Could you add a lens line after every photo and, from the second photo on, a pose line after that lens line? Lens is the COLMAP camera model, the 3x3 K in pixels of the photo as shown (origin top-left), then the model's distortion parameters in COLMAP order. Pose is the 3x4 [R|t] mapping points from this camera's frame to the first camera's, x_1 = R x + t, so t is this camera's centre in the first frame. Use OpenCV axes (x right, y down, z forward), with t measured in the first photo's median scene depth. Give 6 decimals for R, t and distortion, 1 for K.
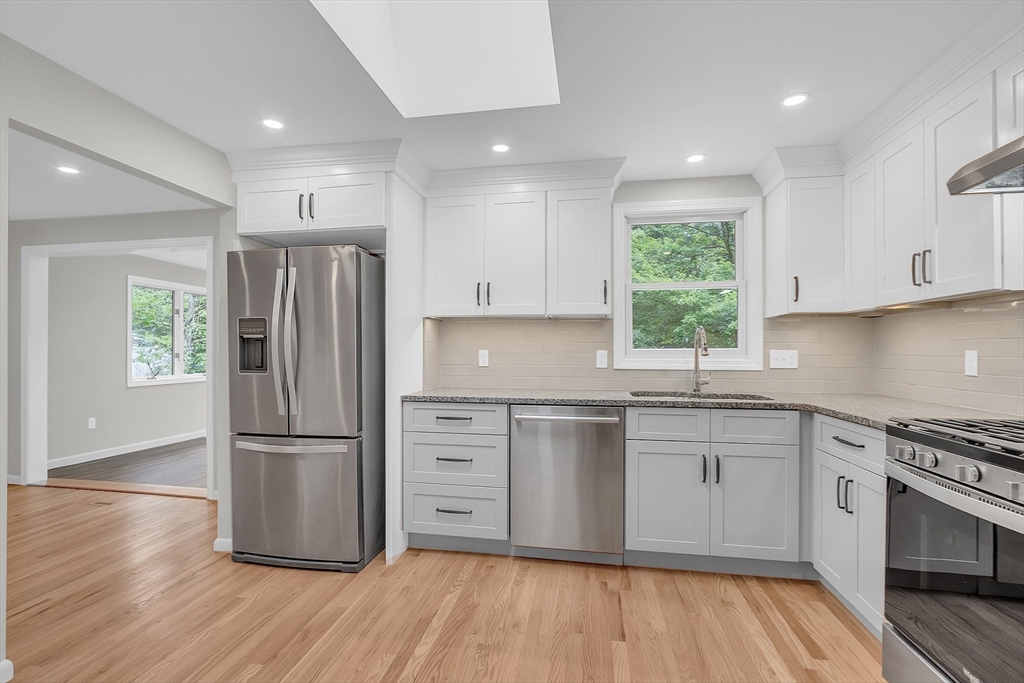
lens RADIAL K [[461.7, 0, 509.3], [0, 461.7, 347.1], [0, 0, 1]] dist [-0.015532, 0.000306]
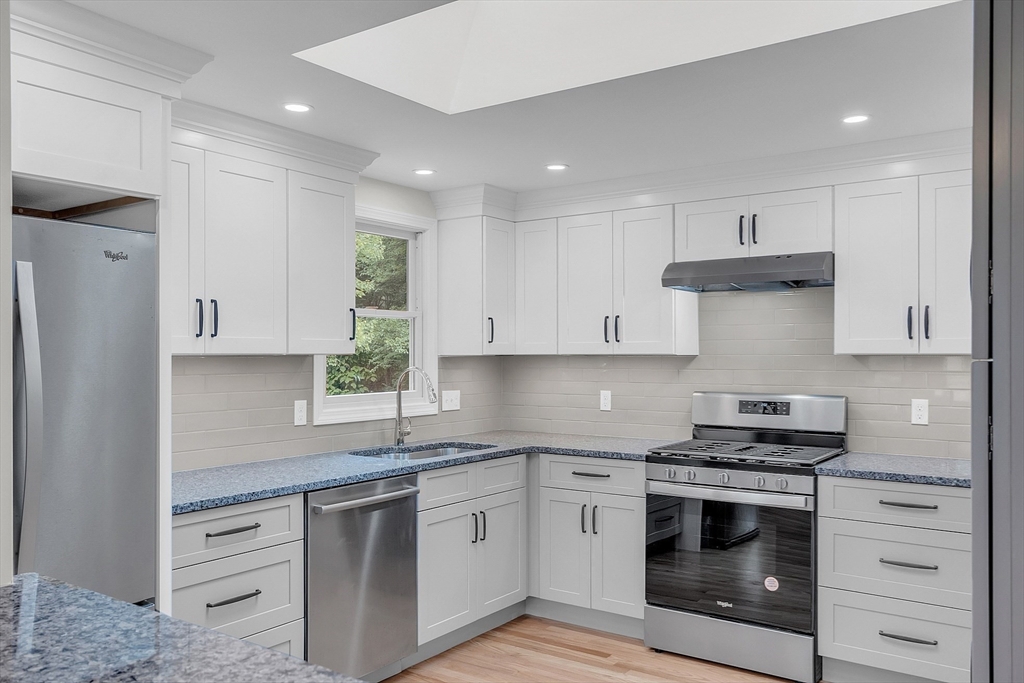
lens RADIAL K [[823.6, 0, 509.8], [0, 823.6, 347.4], [0, 0, 1]] dist [0.002182, 0.007086]
pose [[0.420196, 0.003449, 0.907427, -1.001111], [-0.005261, 0.999985, -0.001364, -0.091296], [-0.907418, -0.004201, 0.420208, 0.229980]]
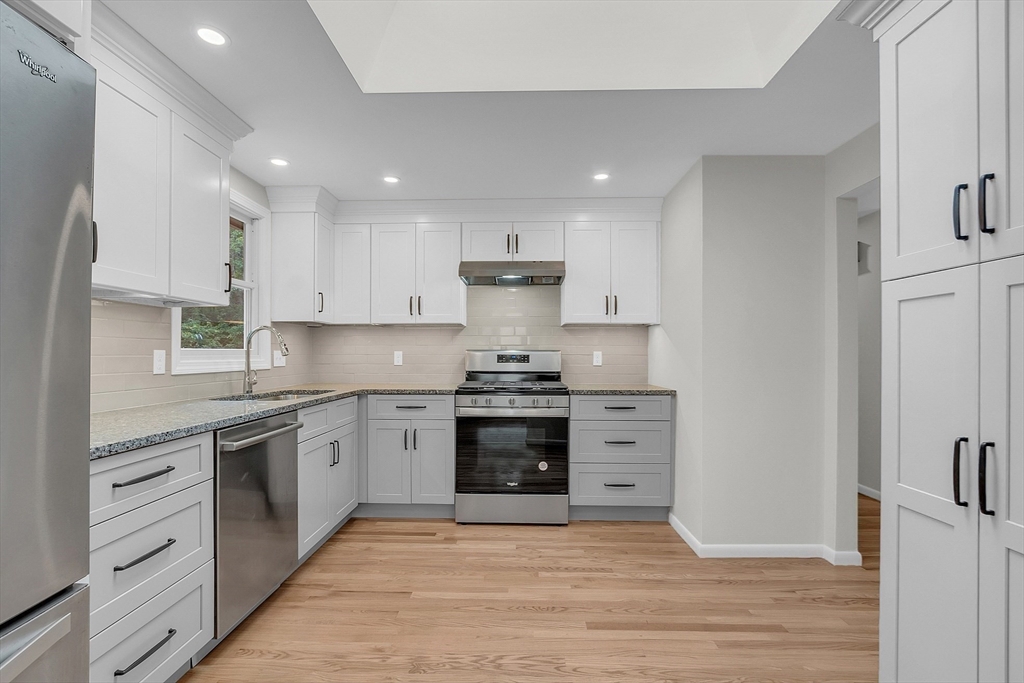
lens RADIAL K [[461.7, 0, 510.3], [0, 461.7, 351.5], [0, 0, 1]] dist [-0.015532, 0.000306]
pose [[-0.152242, 0.001964, 0.988341, -0.739320], [-0.009500, 0.999949, -0.003450, 0.008742], [-0.988298, -0.009914, -0.152215, 0.703904]]
